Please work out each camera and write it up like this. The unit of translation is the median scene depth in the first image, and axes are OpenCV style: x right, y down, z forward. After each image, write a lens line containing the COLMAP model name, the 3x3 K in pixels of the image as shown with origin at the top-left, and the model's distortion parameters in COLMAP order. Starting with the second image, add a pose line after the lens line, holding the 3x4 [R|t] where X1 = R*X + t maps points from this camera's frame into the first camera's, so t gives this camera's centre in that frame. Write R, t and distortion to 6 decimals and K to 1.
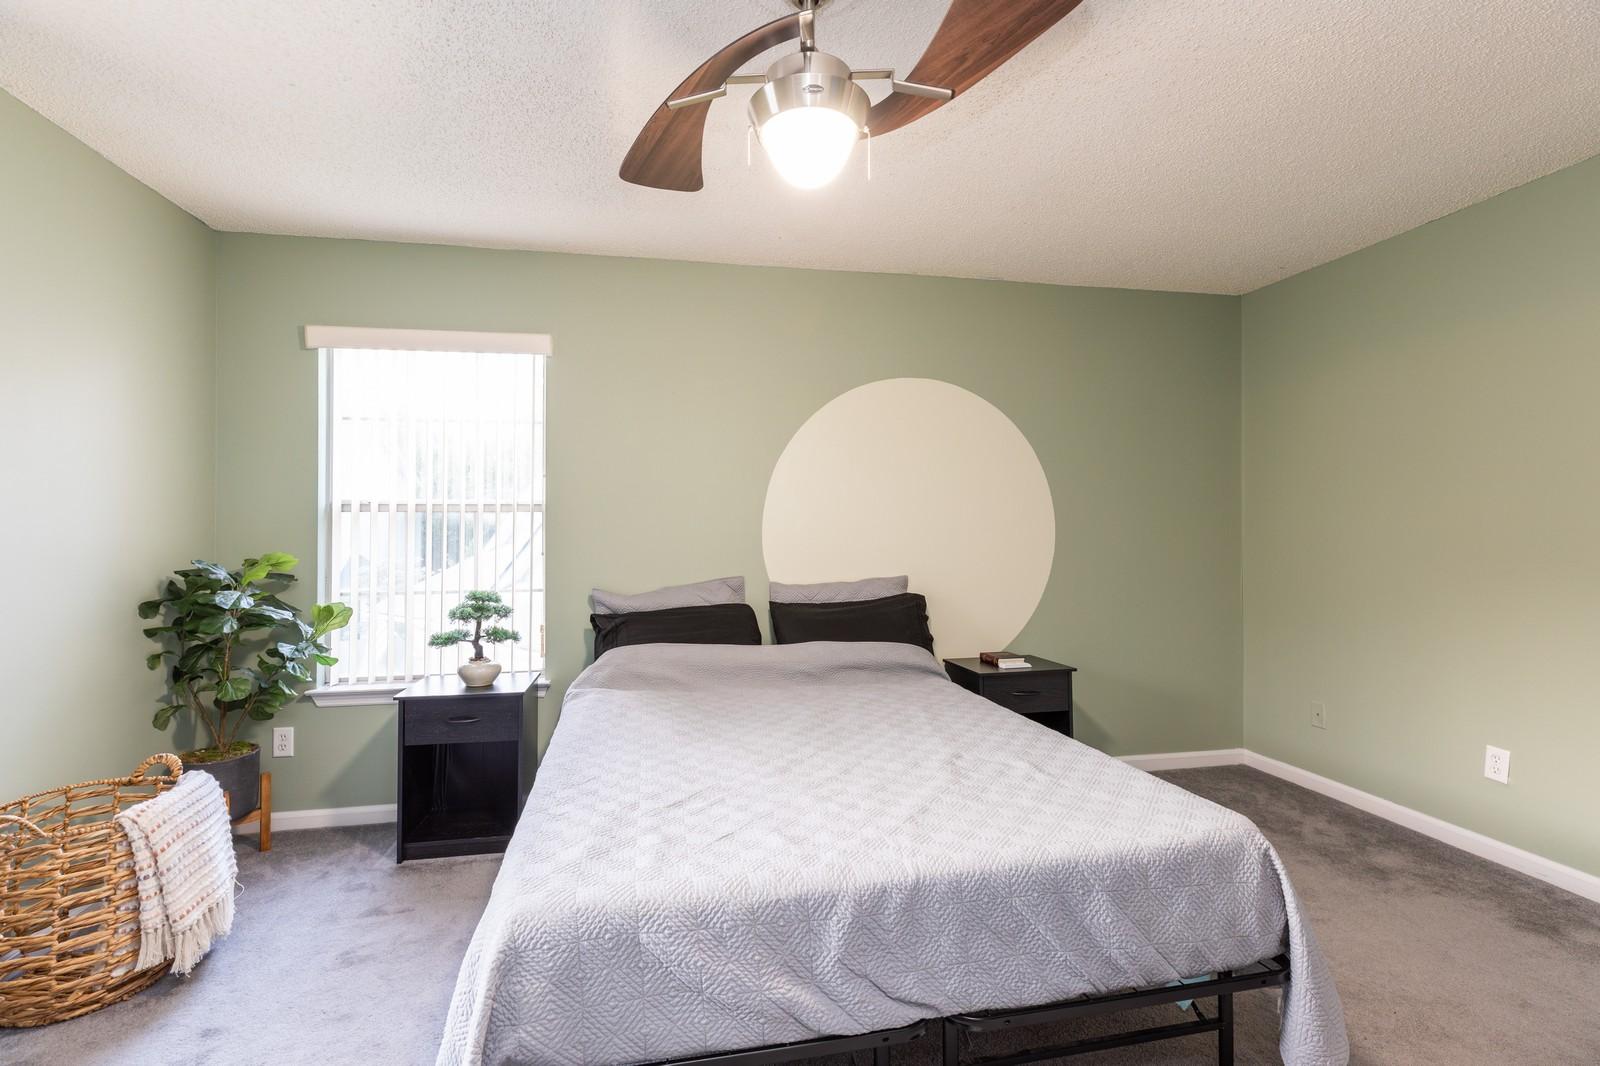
lens RADIAL K [[731.5, 0, 801.3], [0, 731.5, 530.0], [0, 0, 1]] dist [0.002277, 0.000275]
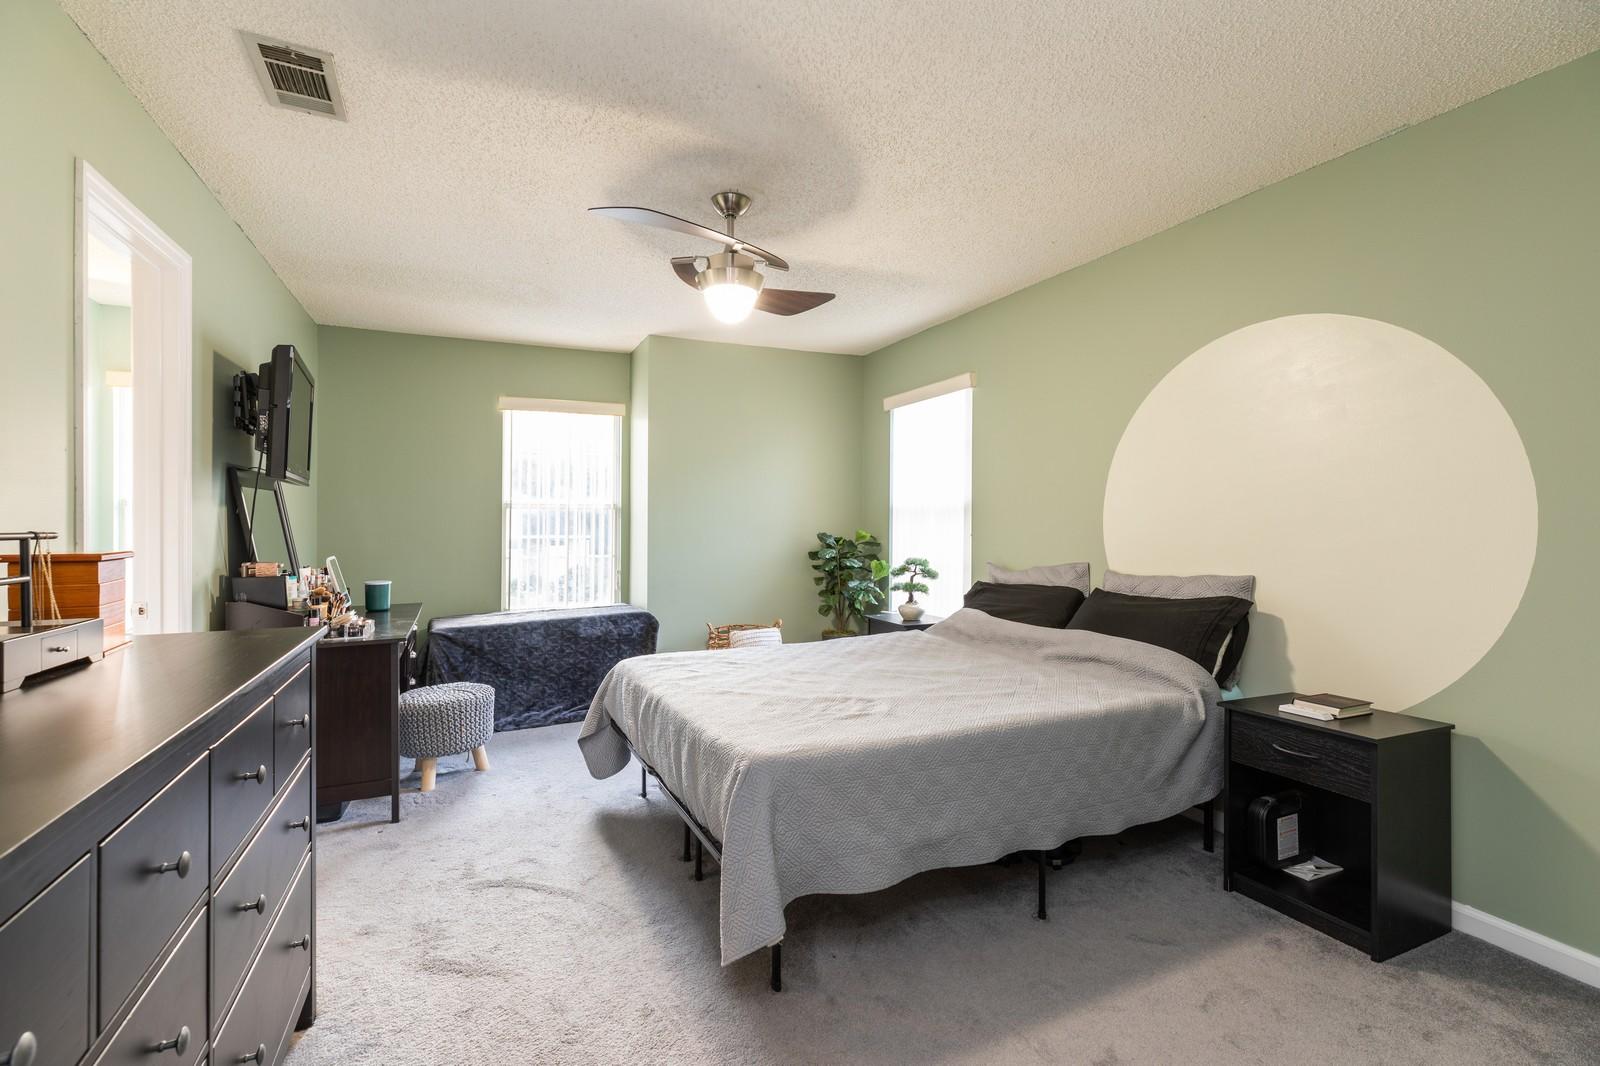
lens RADIAL K [[731.5, 0, 794.1], [0, 731.5, 523.8], [0, 0, 1]] dist [0.002277, 0.000275]
pose [[0.227617, 0.006401, -0.973730, 0.948983], [-0.006590, 0.999966, 0.005033, 0.007002], [0.973728, 0.005271, 0.227652, 0.403086]]
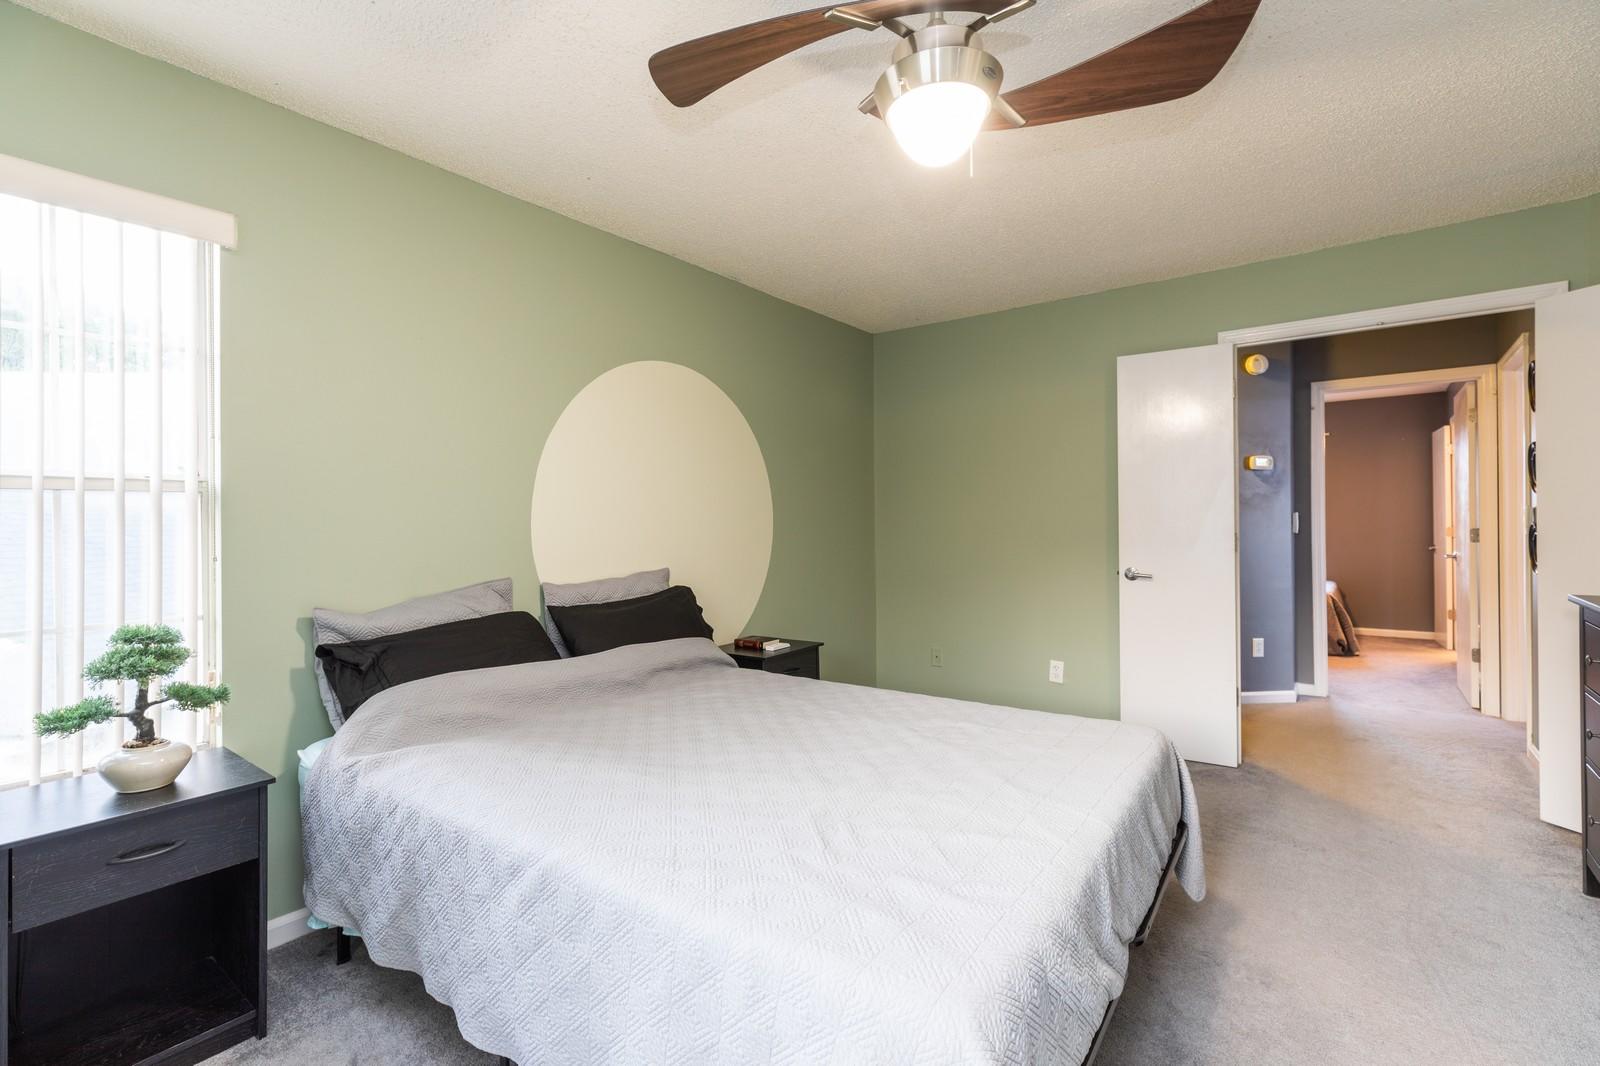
lens RADIAL K [[705.8, 0, 791.2], [0, 705.8, 523.0], [0, 0, 1]] dist [0.002358, -0.000014]
pose [[0.747506, -0.002735, 0.664249, -0.415238], [0.002878, 0.999995, 0.000879, 0.003308], [-0.664249, 0.001255, 0.747511, 0.235992]]
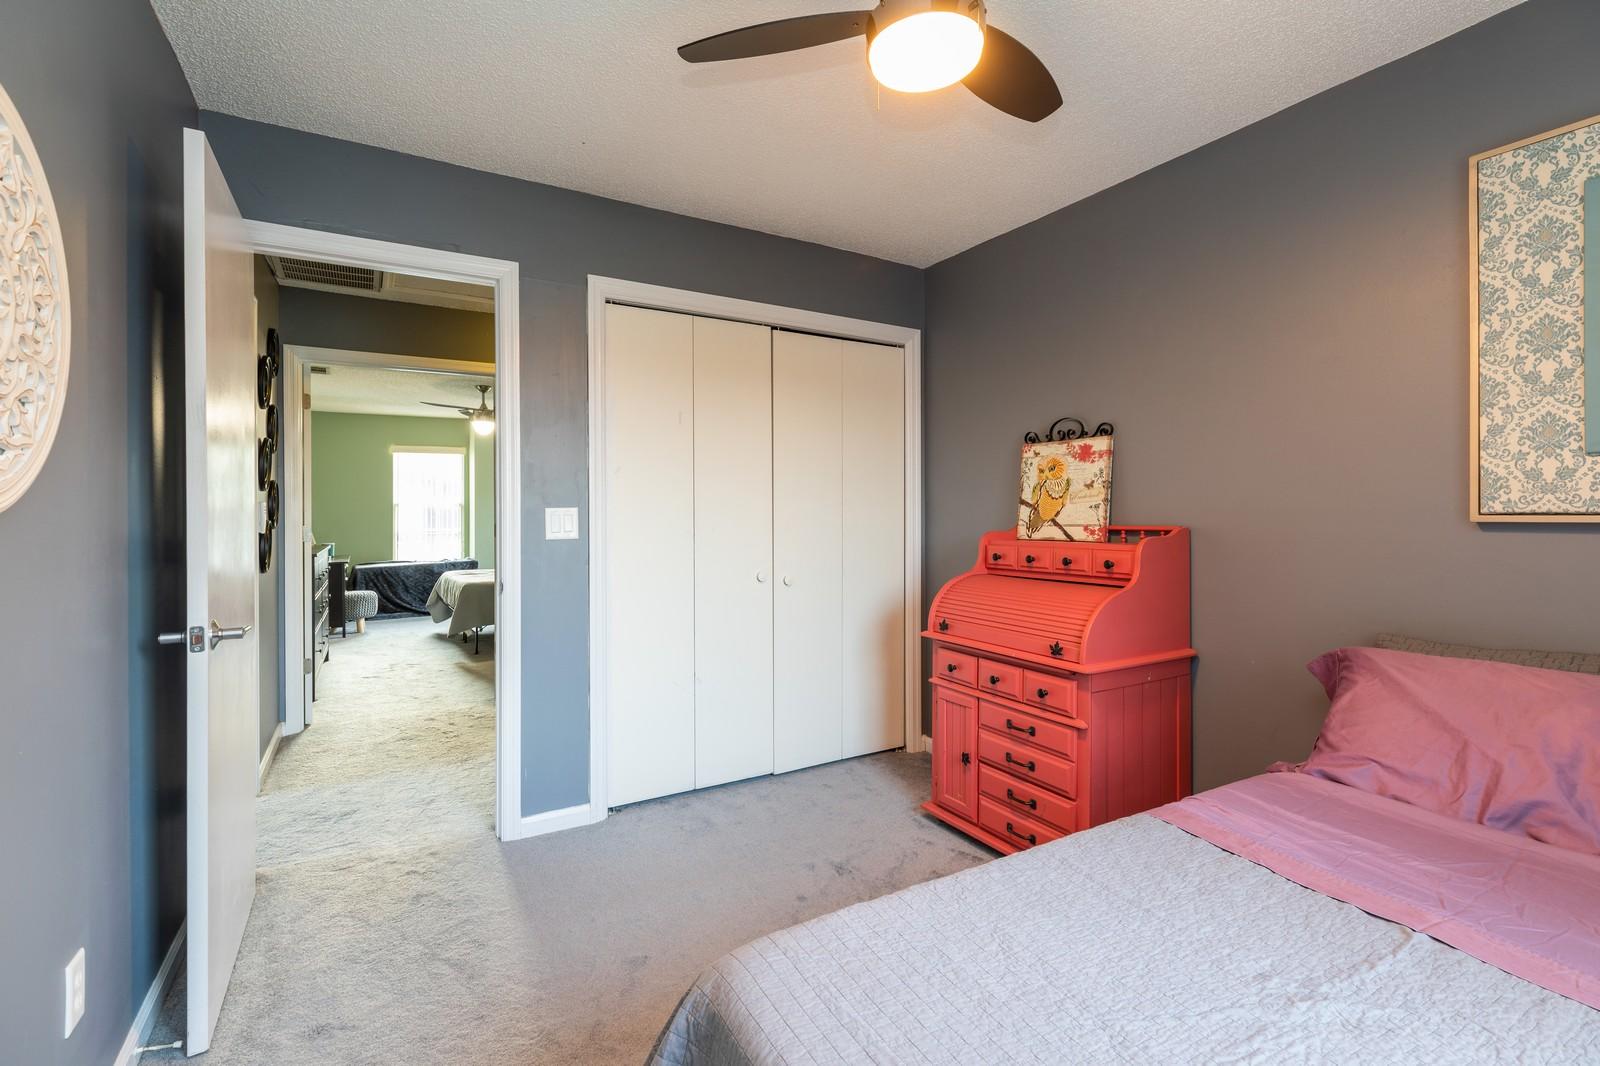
lens RADIAL K [[731.5, 0, 804.4], [0, 731.5, 524.0], [0, 0, 1]] dist [0.002277, 0.000275]
pose [[0.344206, 0.010719, -0.938833, 2.118109], [0.001487, 0.999927, 0.011962, 0.016618], [0.938893, -0.005513, 0.344165, 0.606619]]
